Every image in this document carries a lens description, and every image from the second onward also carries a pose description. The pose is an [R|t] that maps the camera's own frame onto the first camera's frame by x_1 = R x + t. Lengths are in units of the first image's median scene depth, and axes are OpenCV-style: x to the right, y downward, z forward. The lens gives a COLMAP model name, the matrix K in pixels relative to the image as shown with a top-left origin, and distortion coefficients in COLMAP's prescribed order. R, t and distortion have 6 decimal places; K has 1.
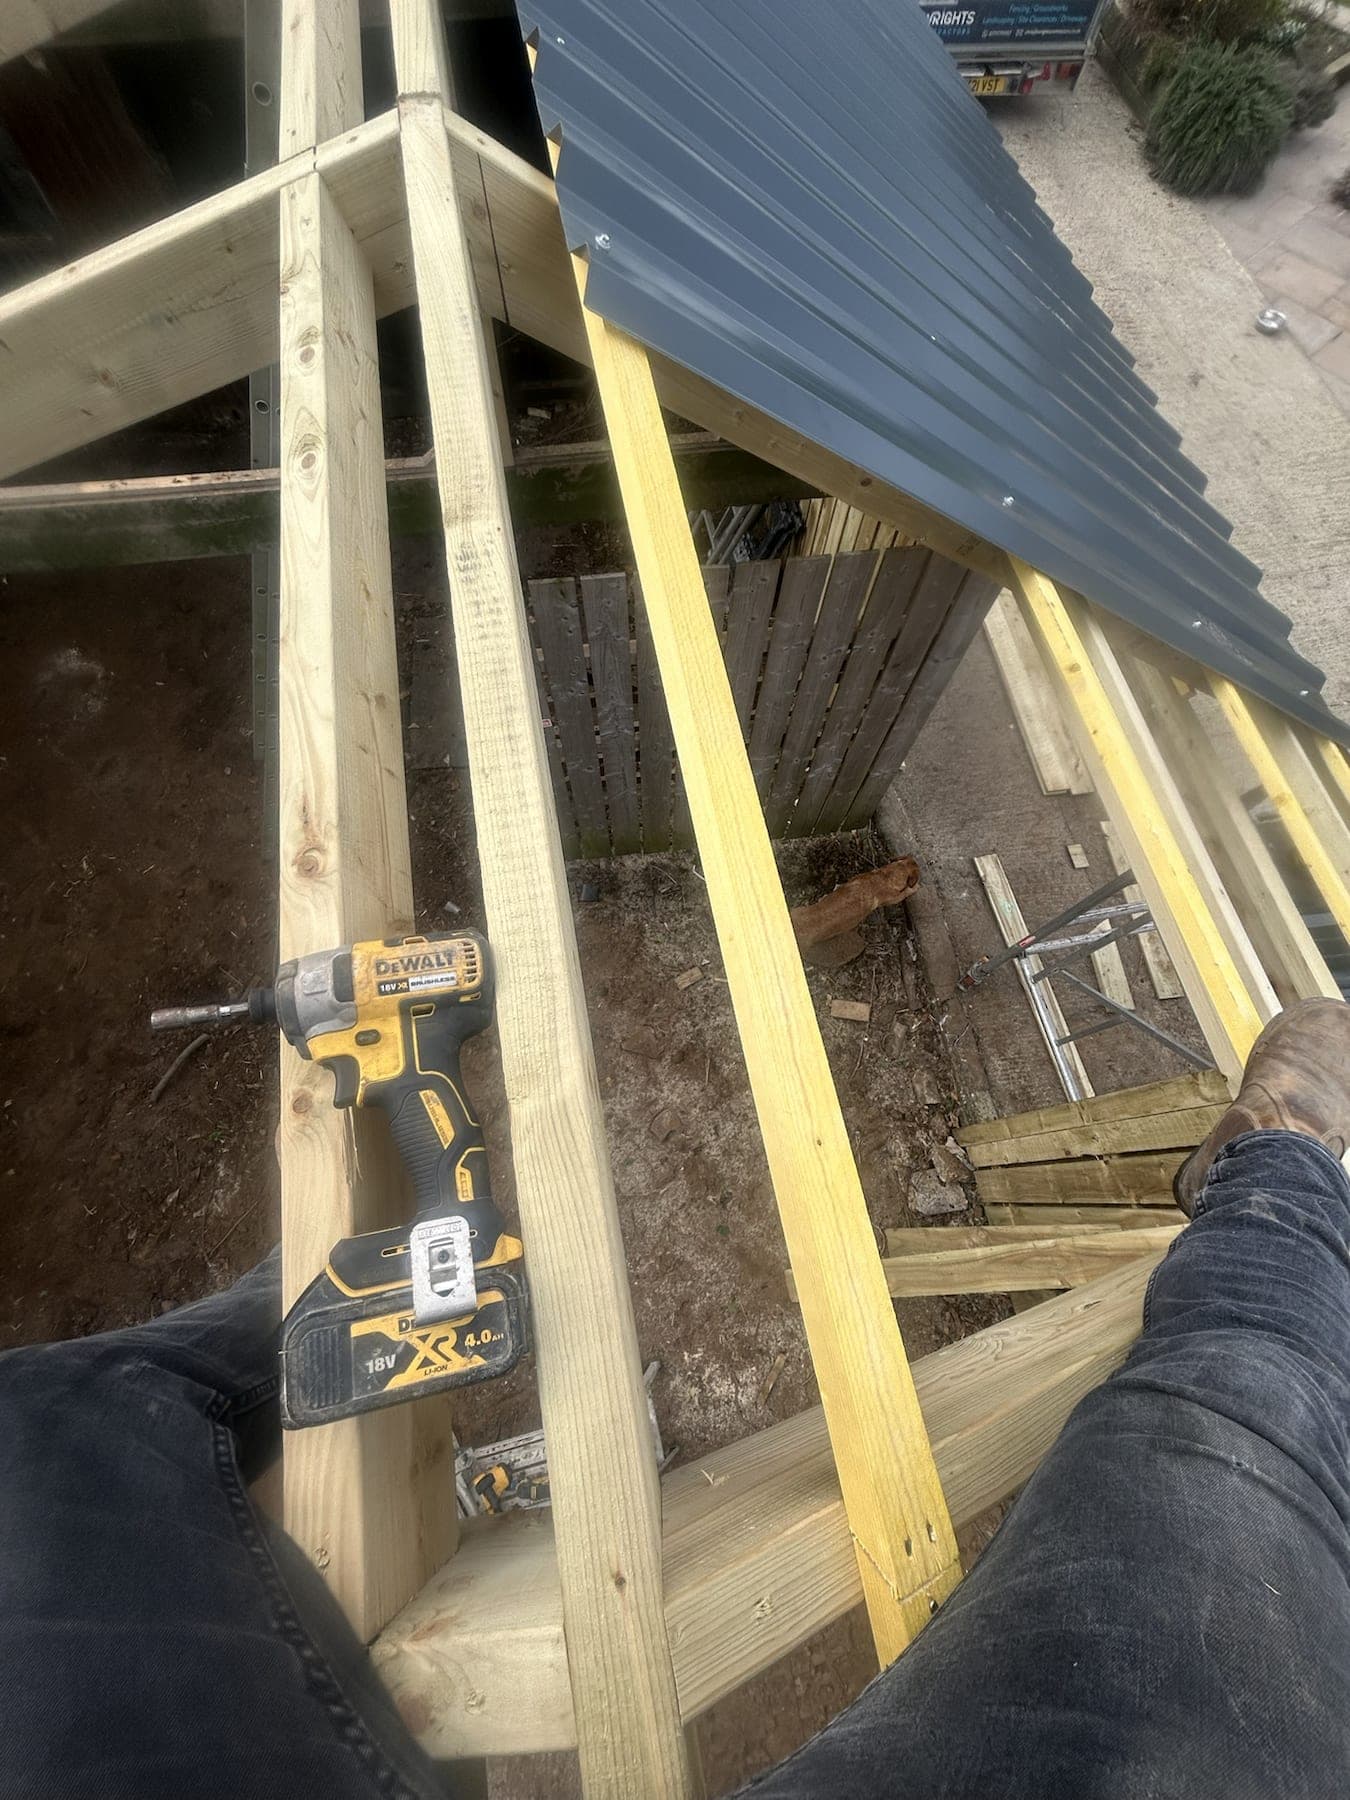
lens RADIAL K [[746.5, 0, 675.0], [0, 746.5, 900.0], [0, 0, 1]] dist [0.012000, 0.000454]
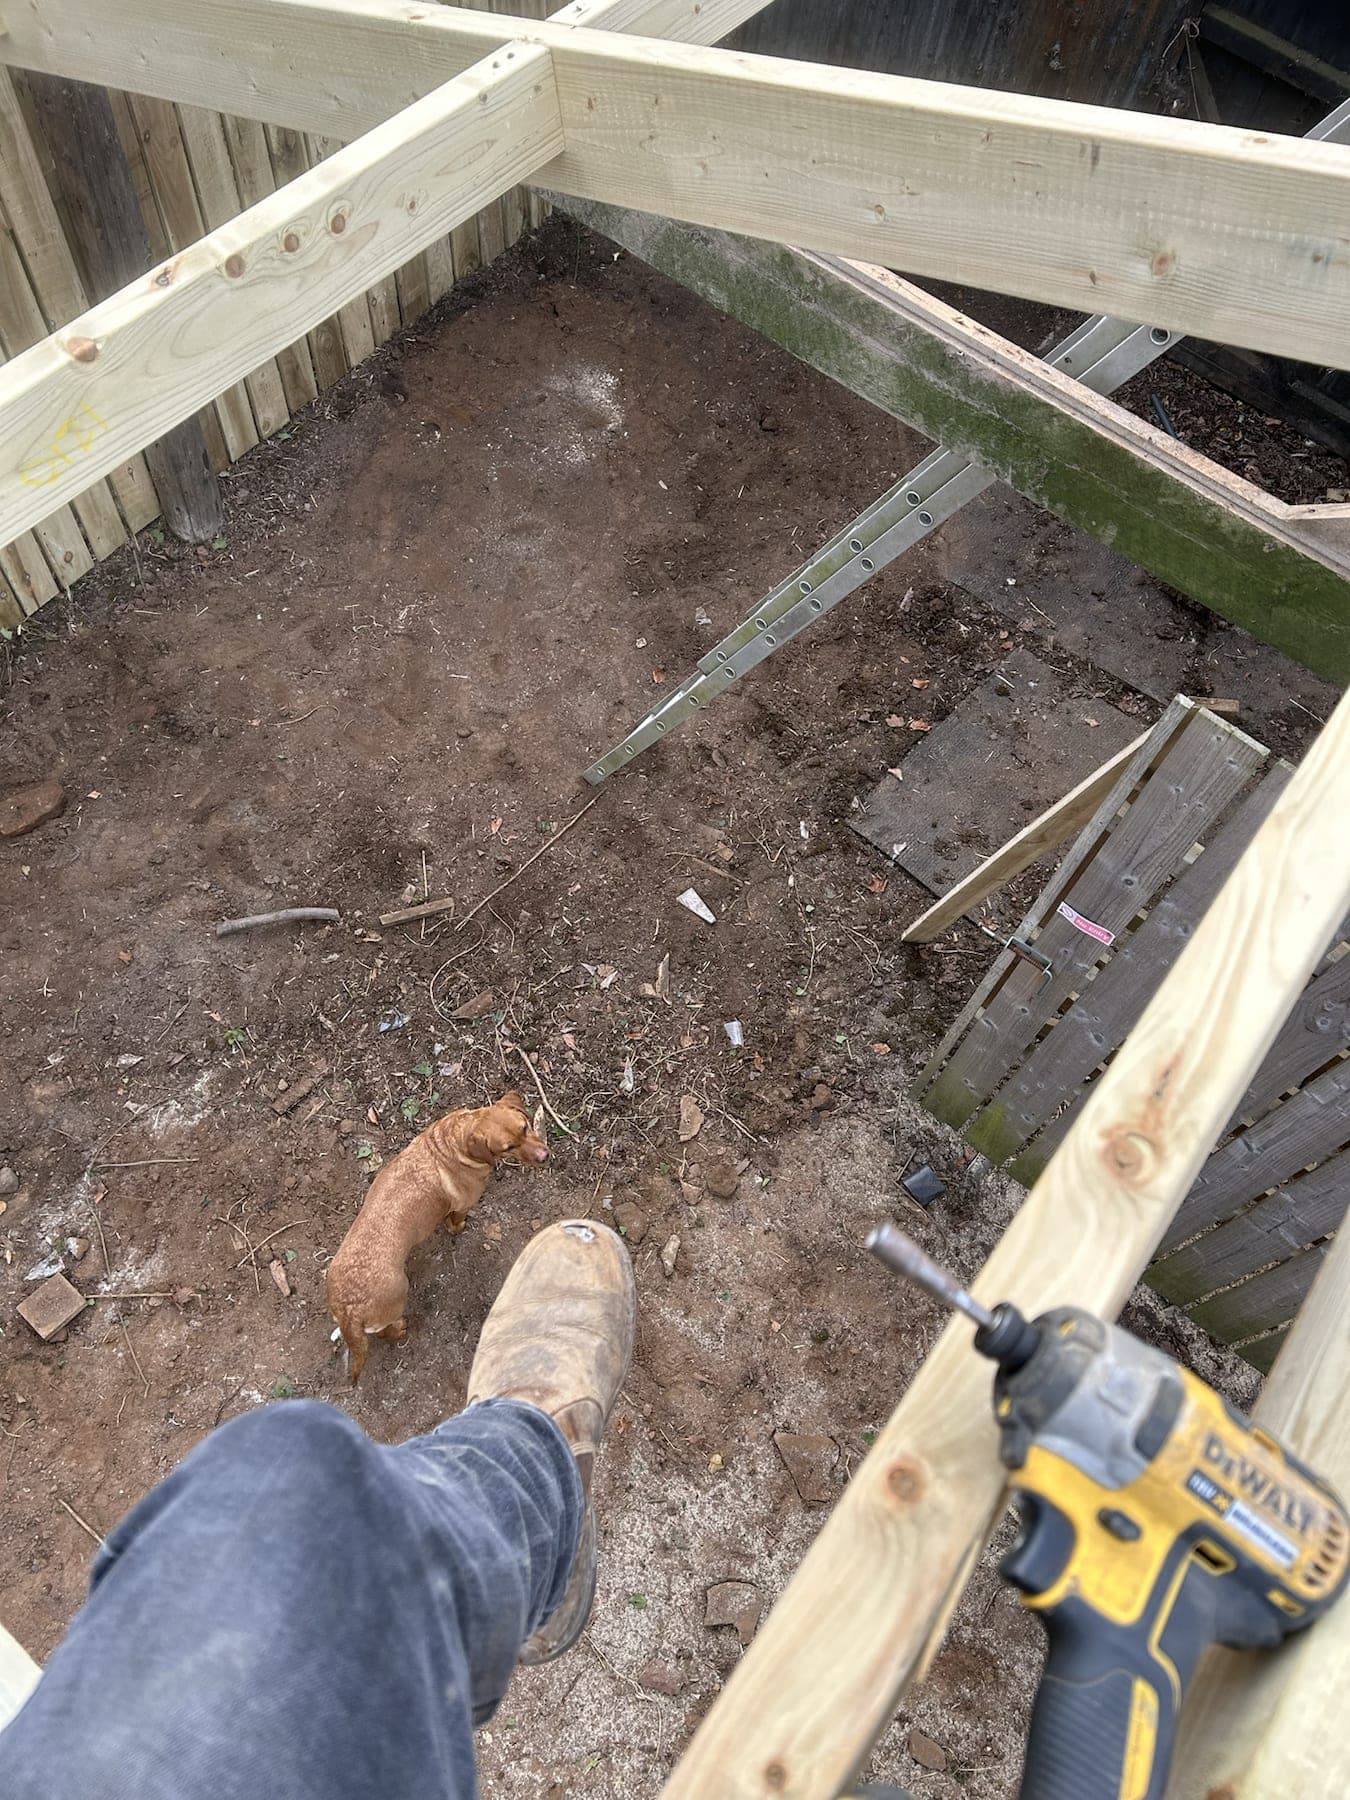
lens RADIAL K [[1309.4, 0, 674.3], [0, 1309.4, 932.9], [0, 0, 1]] dist [0.071395, -0.075988]
pose [[0.679843, 0.670003, -0.298176, -0.127935], [-0.707603, 0.706105, -0.026719, 0.026290], [0.192642, 0.229155, 0.954137, -0.027643]]
